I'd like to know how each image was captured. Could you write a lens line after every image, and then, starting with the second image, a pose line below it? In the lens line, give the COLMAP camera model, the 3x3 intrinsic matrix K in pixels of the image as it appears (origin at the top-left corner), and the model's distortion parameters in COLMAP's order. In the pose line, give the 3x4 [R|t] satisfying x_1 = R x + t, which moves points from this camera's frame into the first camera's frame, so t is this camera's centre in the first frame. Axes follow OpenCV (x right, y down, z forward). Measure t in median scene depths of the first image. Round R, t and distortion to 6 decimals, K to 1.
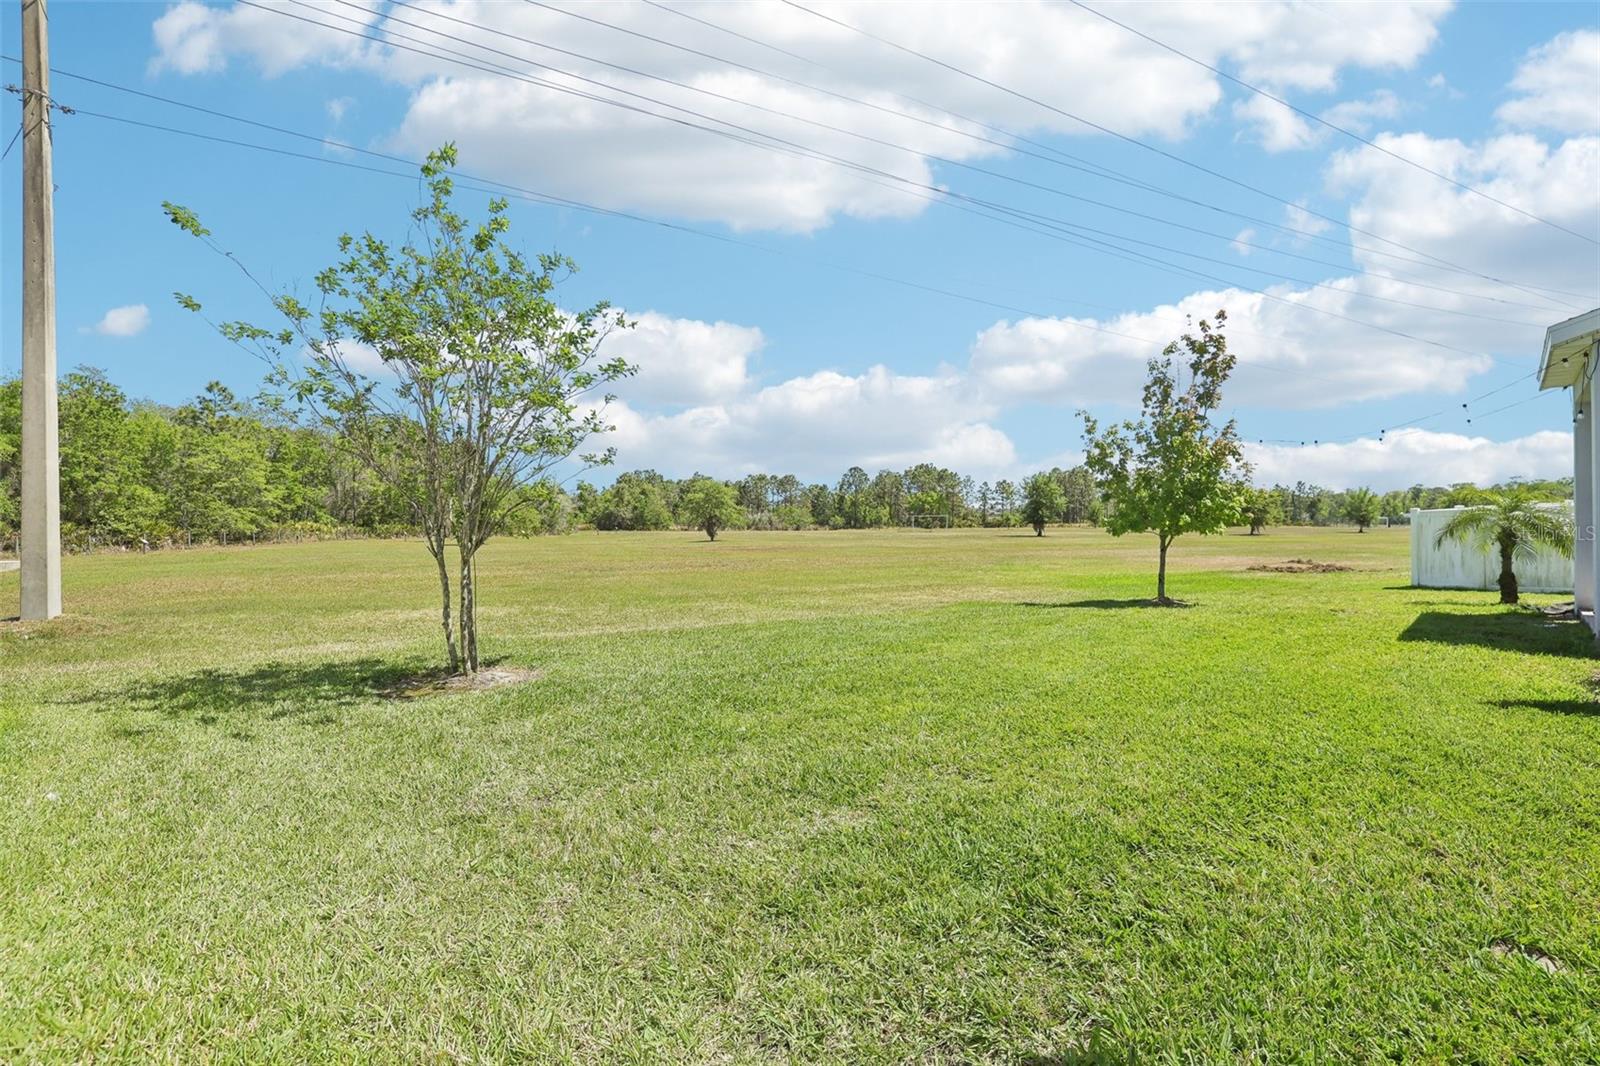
lens RADIAL K [[710.8, 0, 787.7], [0, 710.8, 519.9], [0, 0, 1]] dist [-0.030625, 0.011285]
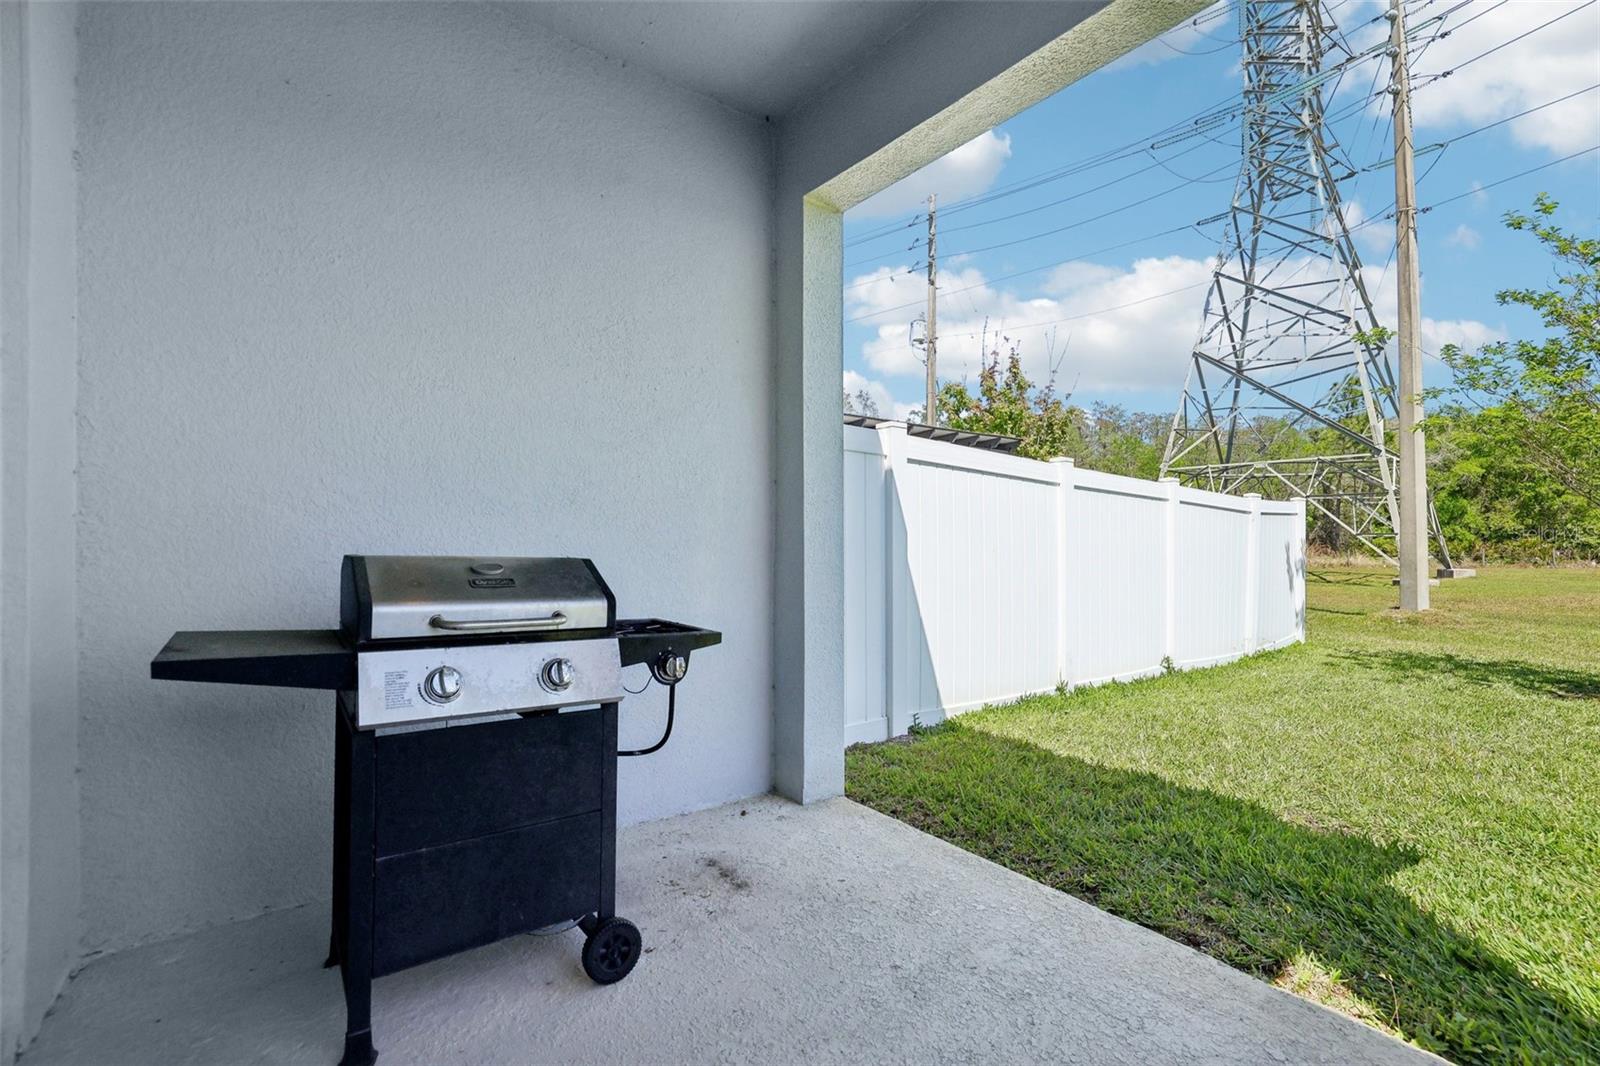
lens RADIAL K [[710.8, 0, 806.7], [0, 710.8, 525.7], [0, 0, 1]] dist [-0.030625, 0.011285]
pose [[-0.064356, -0.019435, -0.997738, 0.306262], [0.007654, 0.999771, -0.019968, 0.002271], [0.997898, -0.008921, -0.064193, -0.049611]]
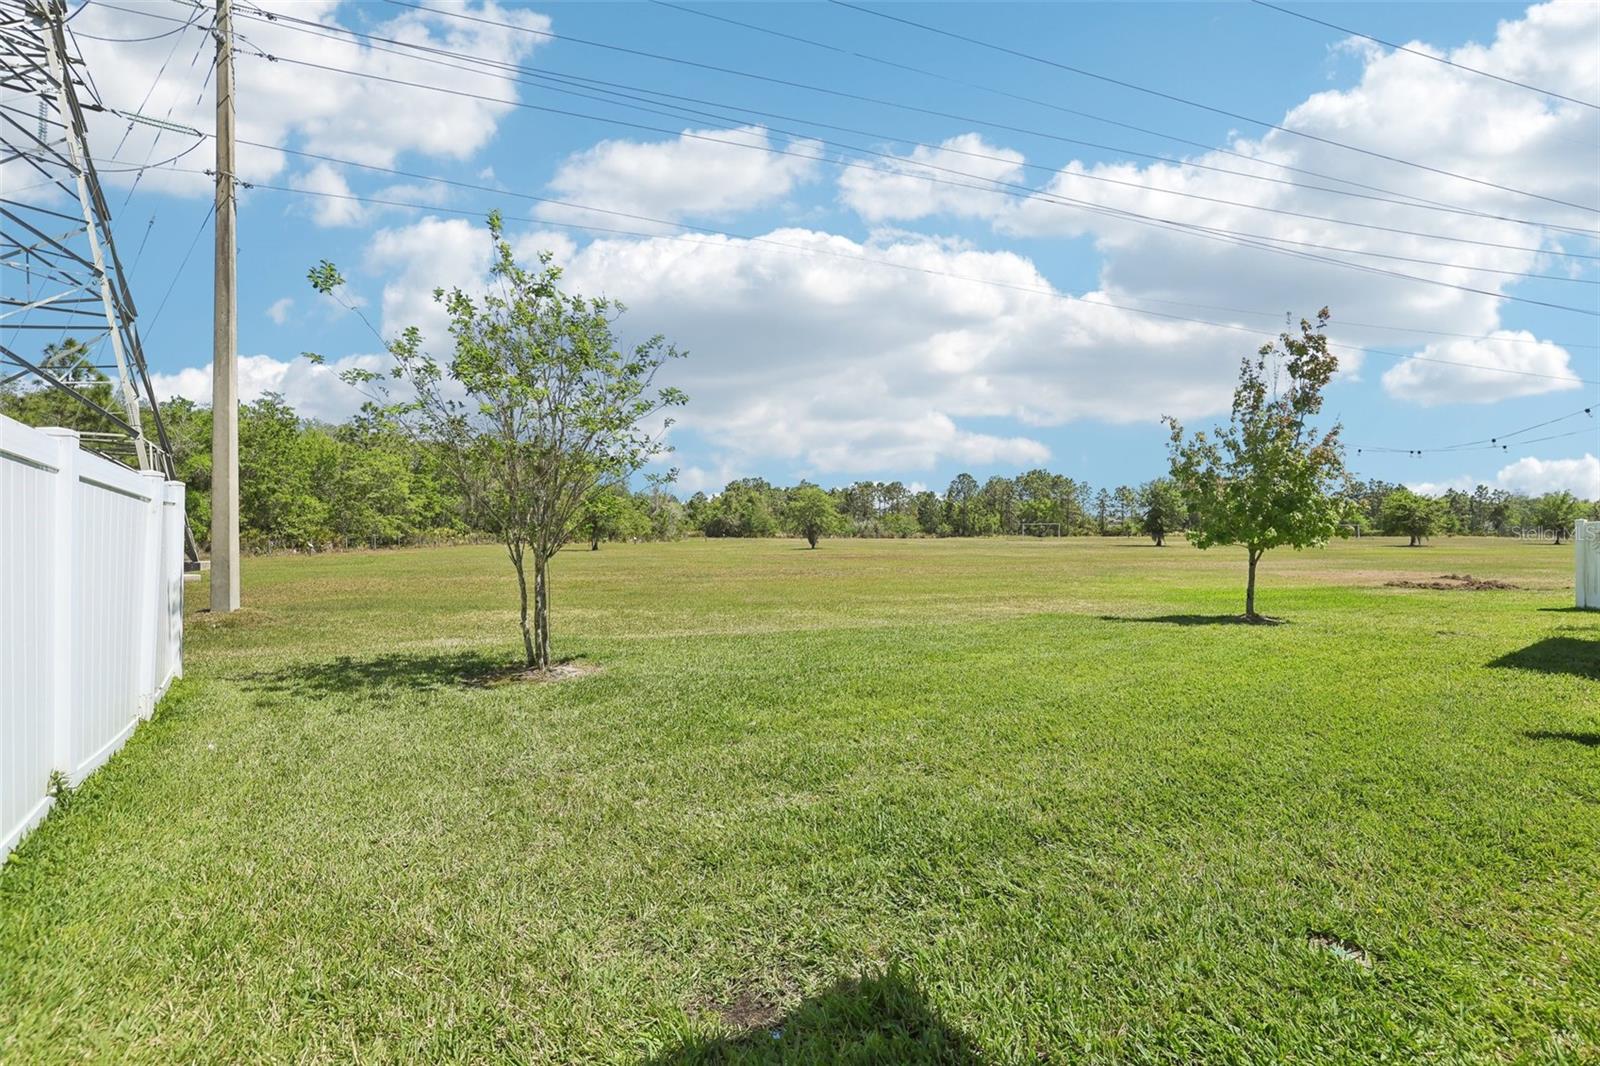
lens RADIAL K [[710.8, 0, 778.9], [0, 710.8, 526.5], [0, 0, 1]] dist [-0.030625, 0.011285]
pose [[0.987121, 0.002967, -0.159949, 0.060640], [-0.003112, 0.999995, -0.000658, -0.005676], [0.159946, 0.001147, 0.987125, -0.037376]]
